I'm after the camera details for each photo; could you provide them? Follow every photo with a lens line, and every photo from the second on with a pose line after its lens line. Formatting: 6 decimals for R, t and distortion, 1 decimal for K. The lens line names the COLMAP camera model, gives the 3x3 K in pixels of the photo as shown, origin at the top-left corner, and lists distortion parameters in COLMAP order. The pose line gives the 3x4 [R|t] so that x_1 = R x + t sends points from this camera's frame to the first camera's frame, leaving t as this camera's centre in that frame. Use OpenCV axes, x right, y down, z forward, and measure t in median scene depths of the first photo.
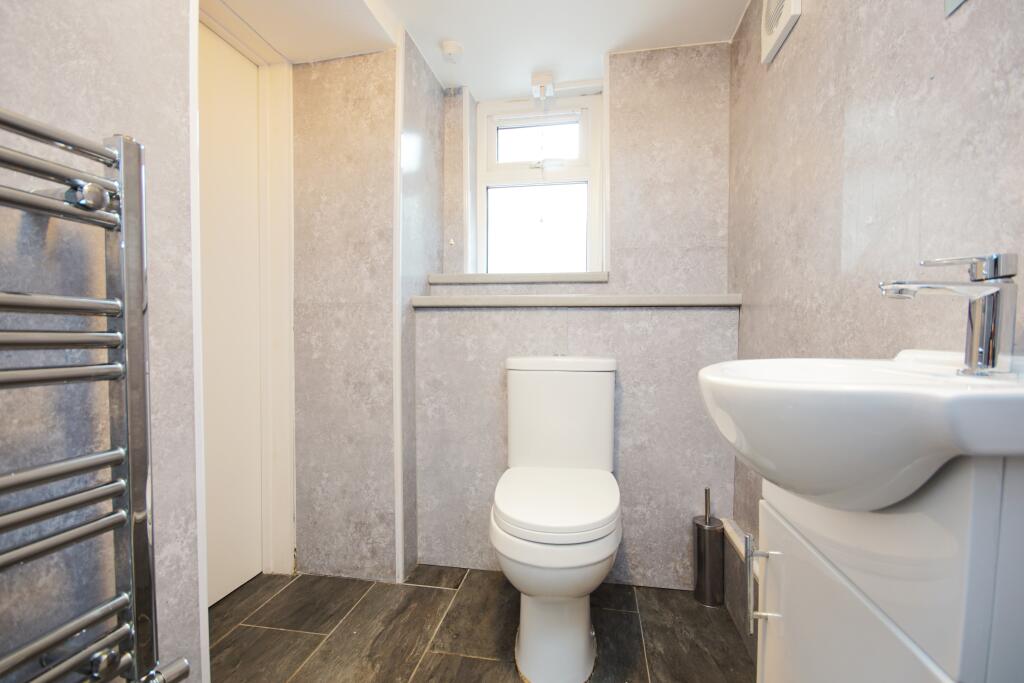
lens RADIAL K [[459.7, 0, 511.6], [0, 459.7, 342.1], [0, 0, 1]] dist [-0.000242, -0.000938]
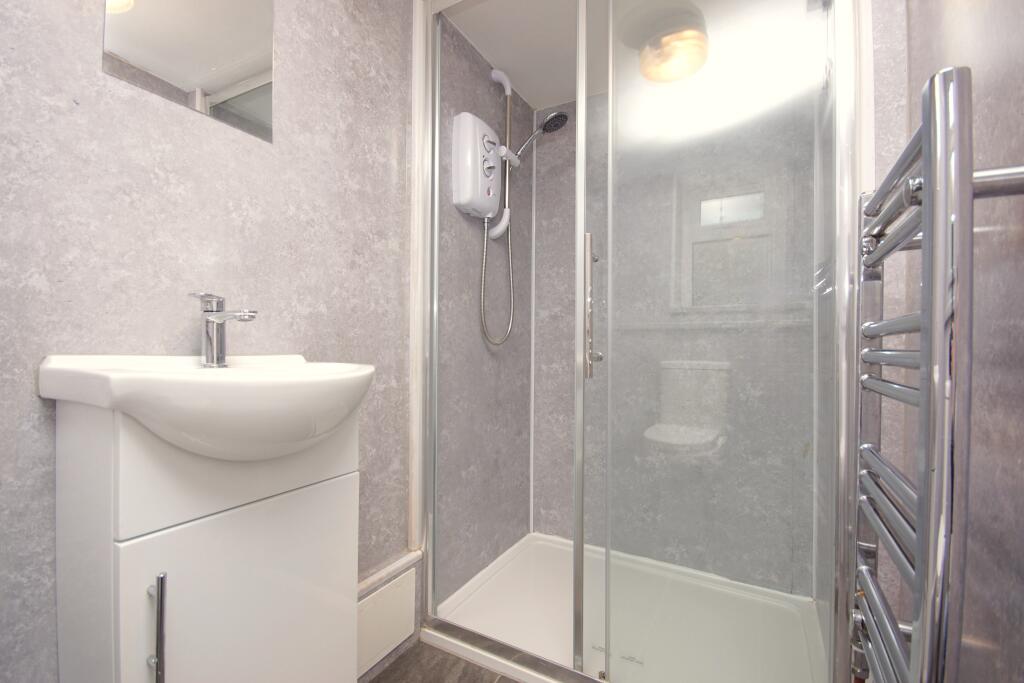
lens RADIAL K [[459.7, 0, 512.9], [0, 459.7, 344.9], [0, 0, 1]] dist [-0.000242, -0.000938]
pose [[-0.942819, -0.026865, 0.332219, -0.491847], [-0.027131, 0.999625, 0.003840, -0.045143], [-0.332198, -0.005393, -0.943194, 1.948086]]
